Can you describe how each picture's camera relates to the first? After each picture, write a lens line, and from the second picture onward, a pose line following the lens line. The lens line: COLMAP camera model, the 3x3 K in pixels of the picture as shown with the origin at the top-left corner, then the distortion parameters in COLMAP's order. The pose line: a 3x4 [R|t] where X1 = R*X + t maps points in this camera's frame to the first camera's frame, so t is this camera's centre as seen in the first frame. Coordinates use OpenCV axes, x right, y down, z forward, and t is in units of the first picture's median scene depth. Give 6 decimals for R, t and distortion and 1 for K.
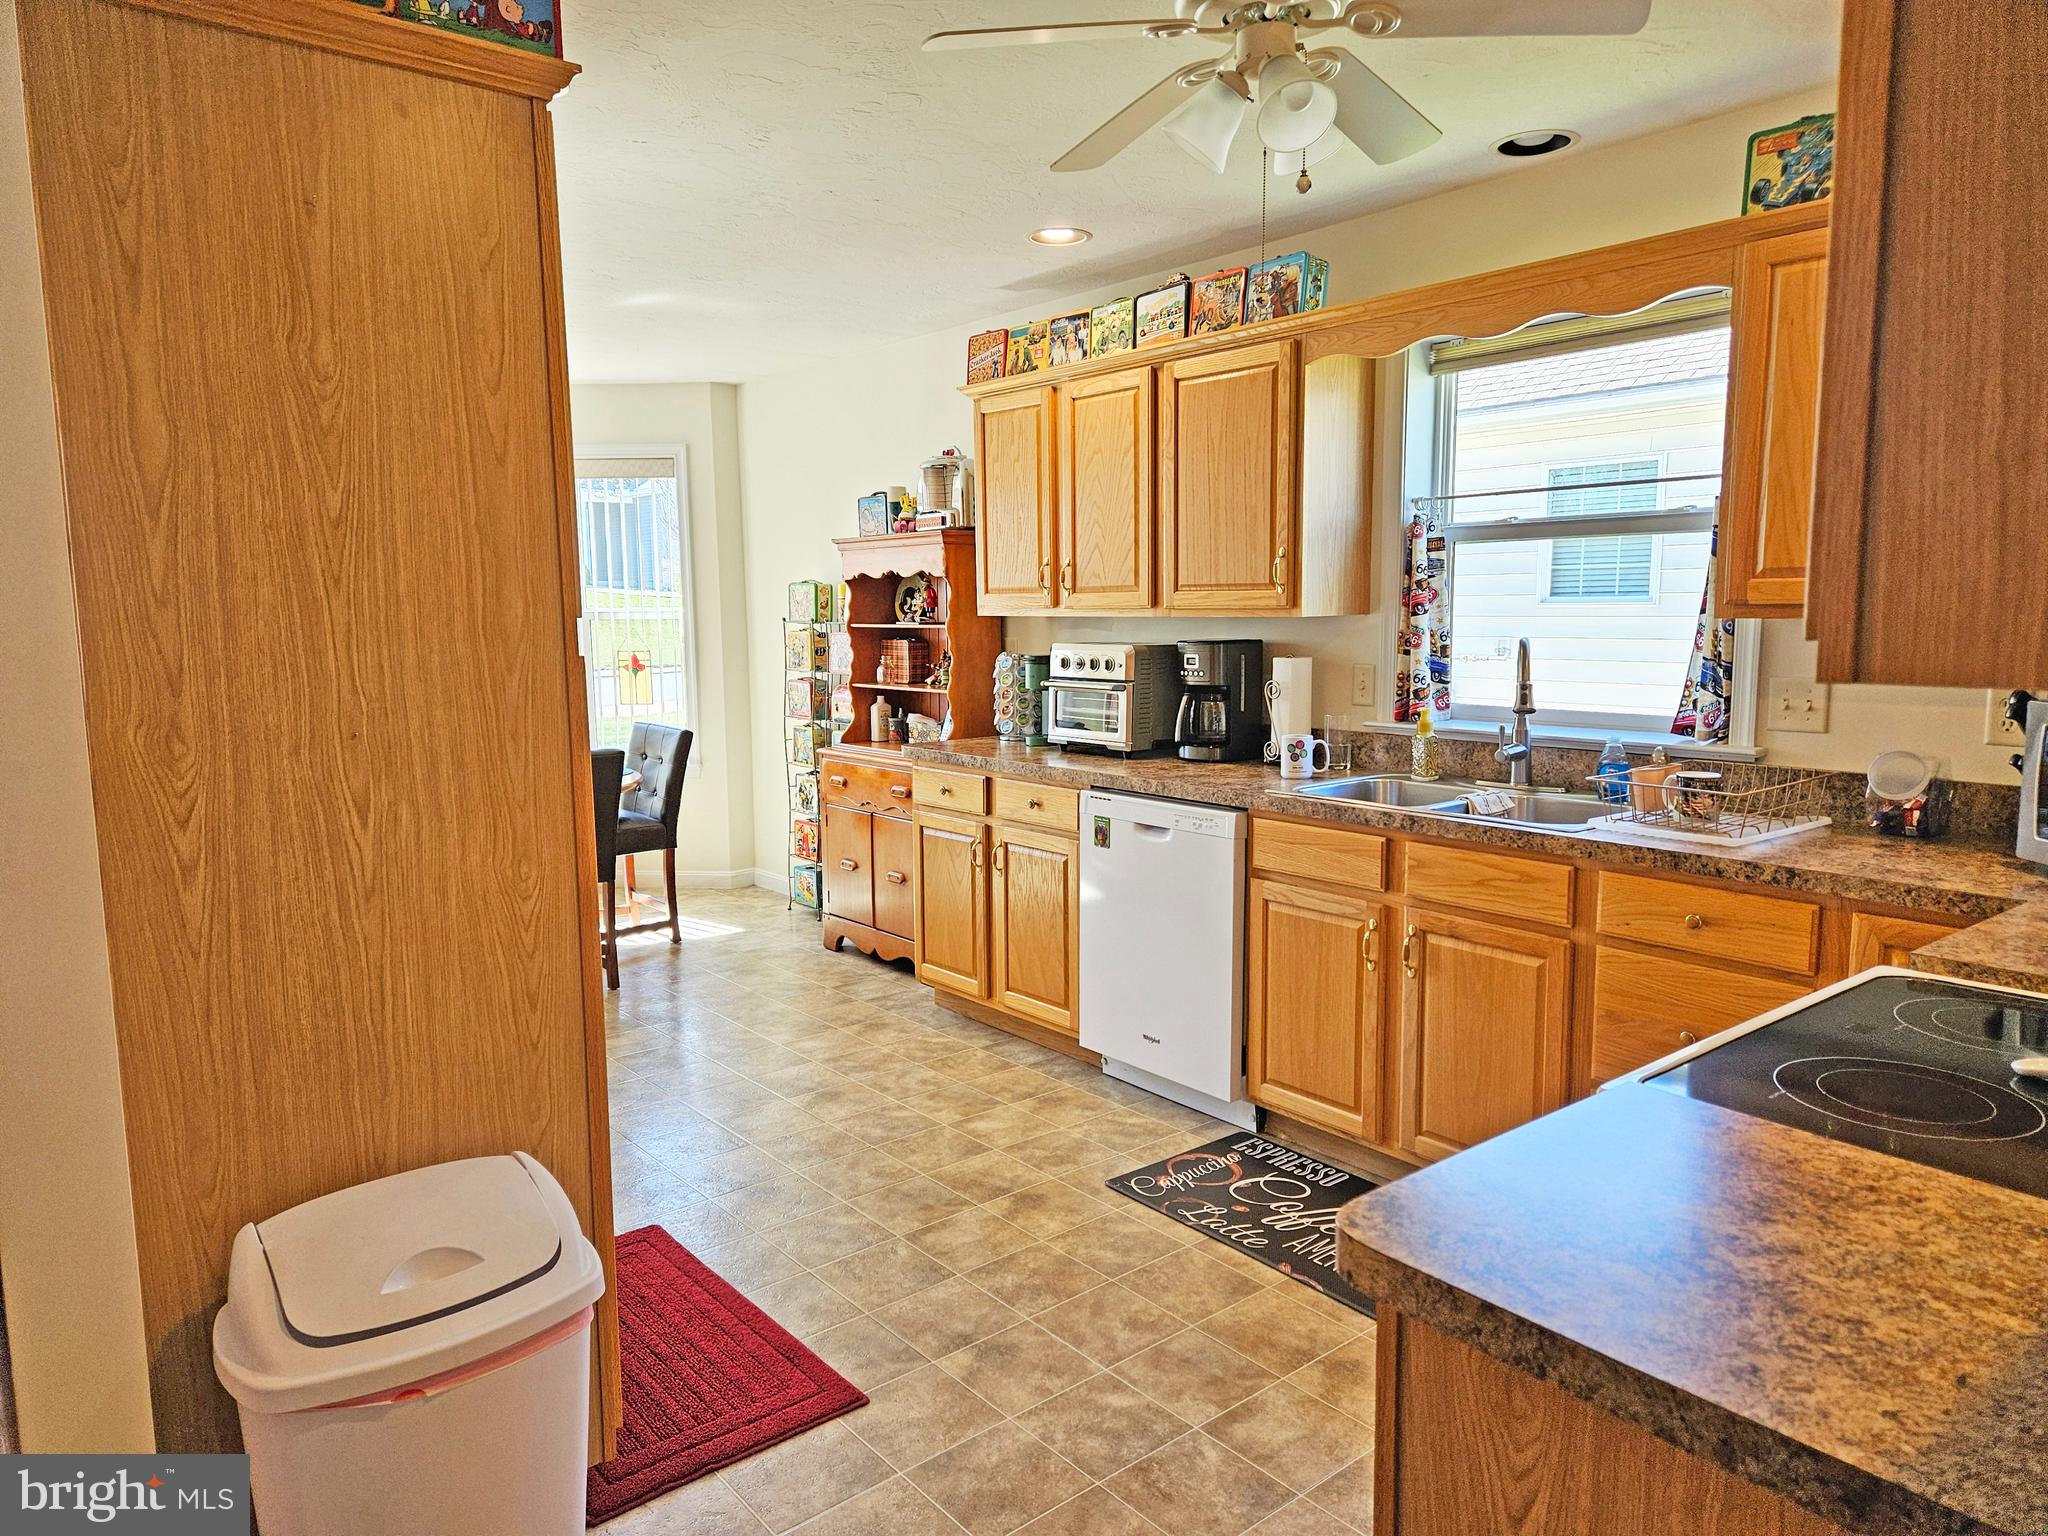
lens RADIAL K [[1367.7, 0, 1028.2], [0, 1367.7, 773.6], [0, 0, 1]] dist [0.076629, -0.002574]
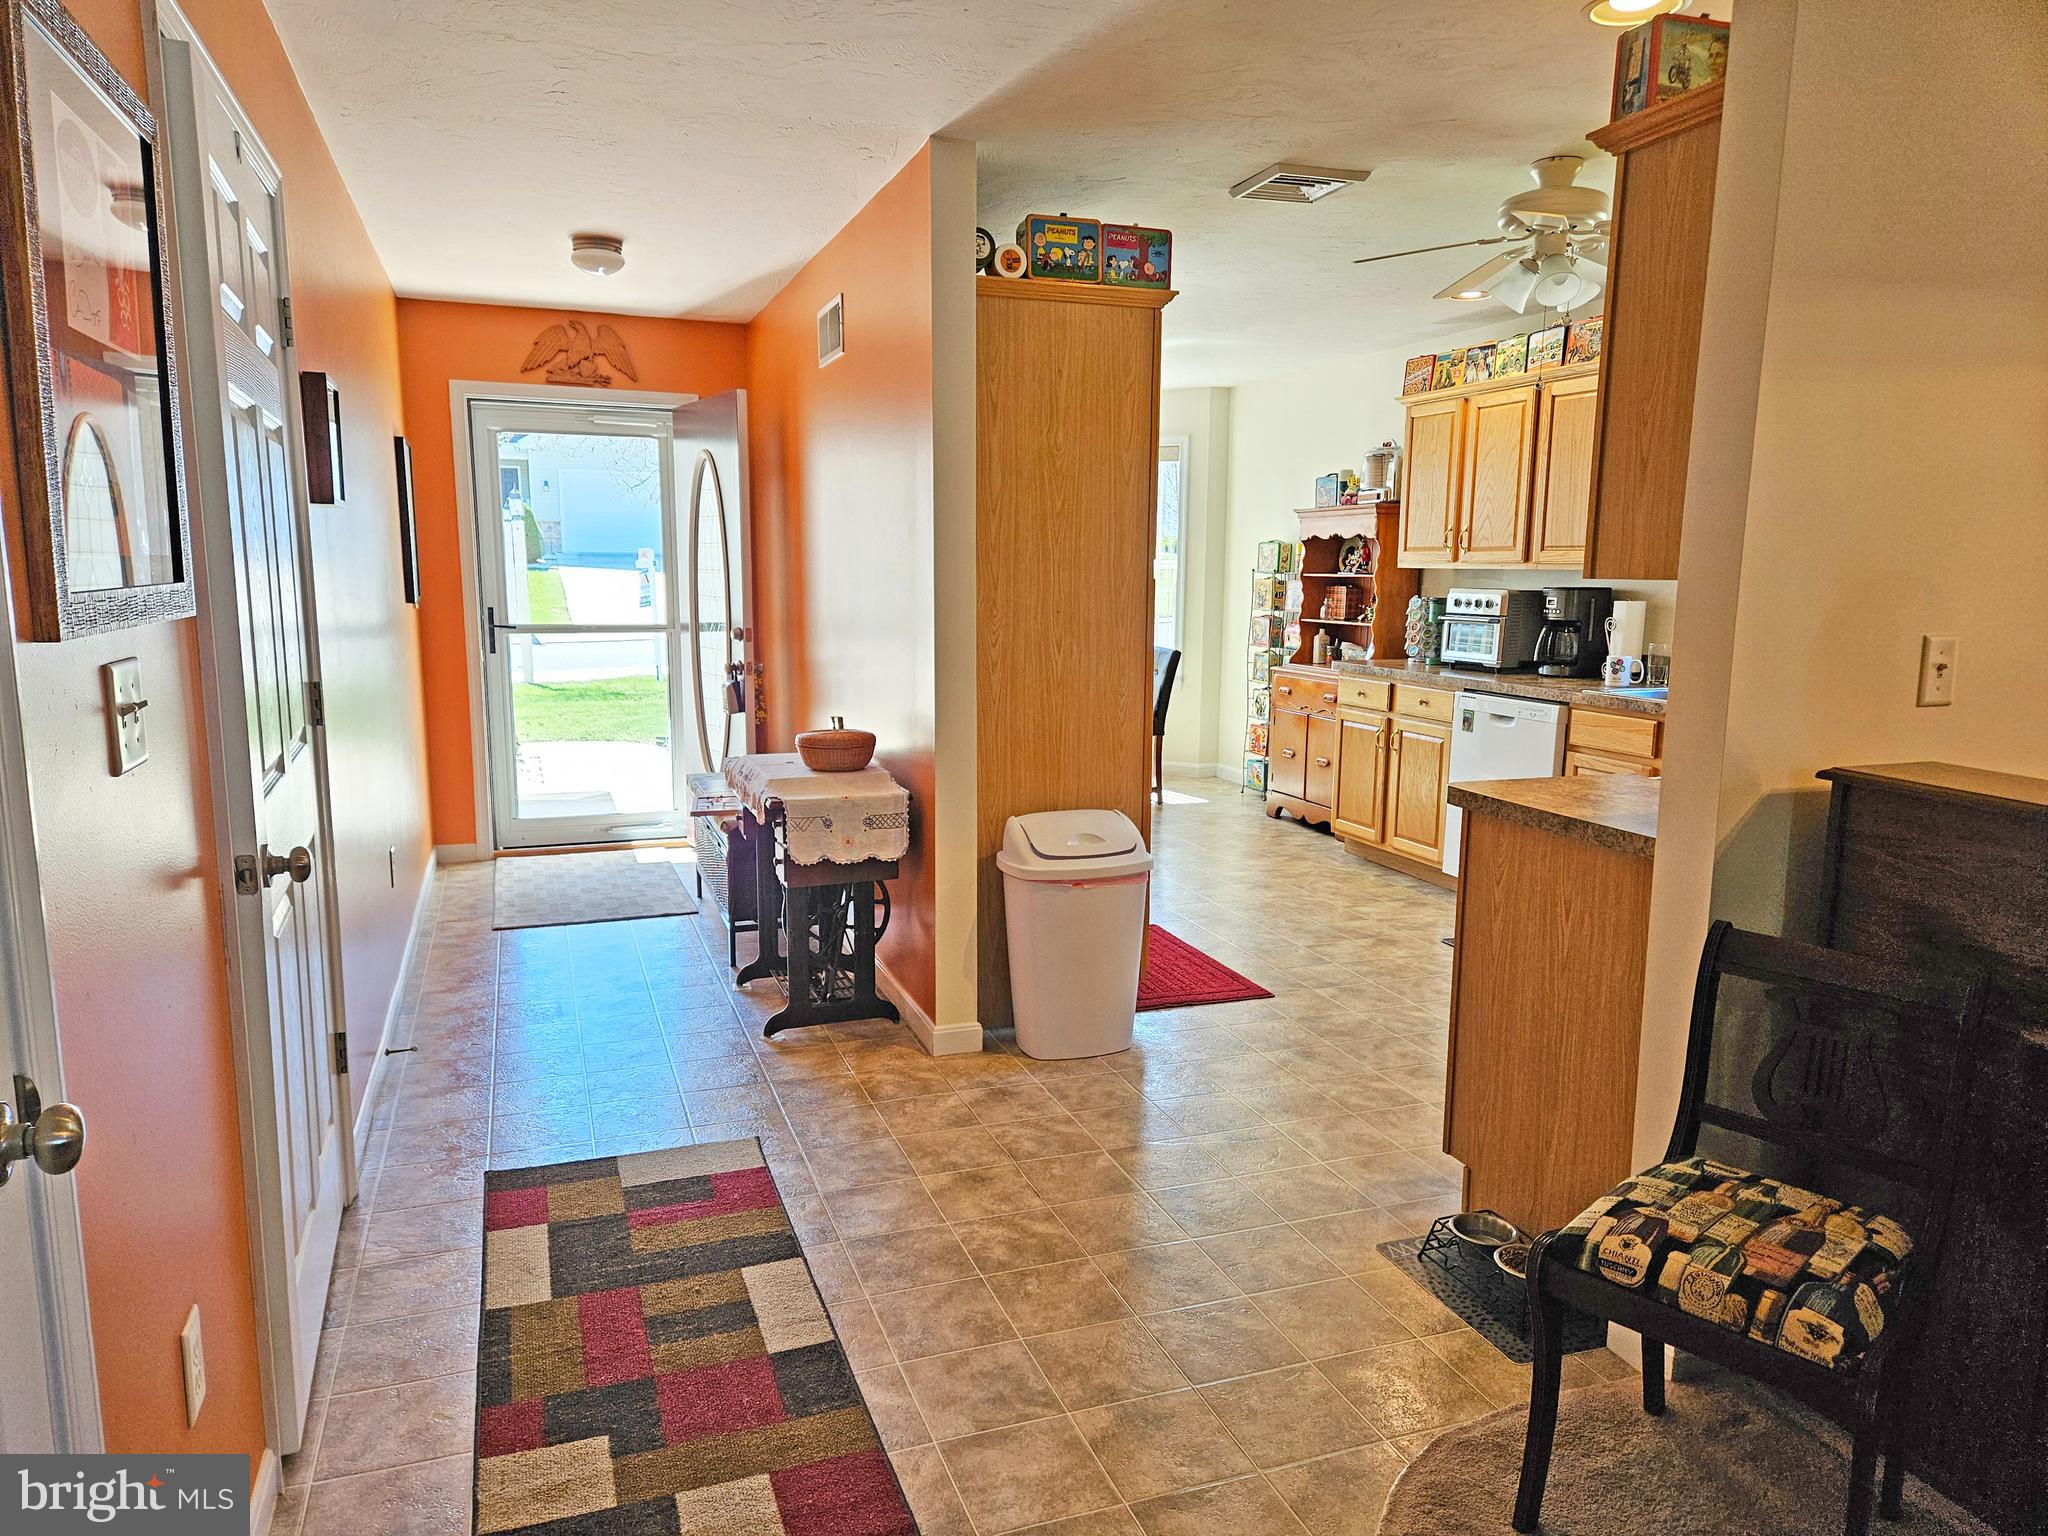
lens RADIAL K [[1367.7, 0, 1028.2], [0, 1367.7, 773.6], [0, 0, 1]] dist [0.076629, -0.002574]
pose [[0.944234, 0.069261, -0.321910, 0.075053], [-0.059876, 0.997445, 0.038975, 0.059266], [0.323787, -0.017527, 0.945968, -0.430077]]
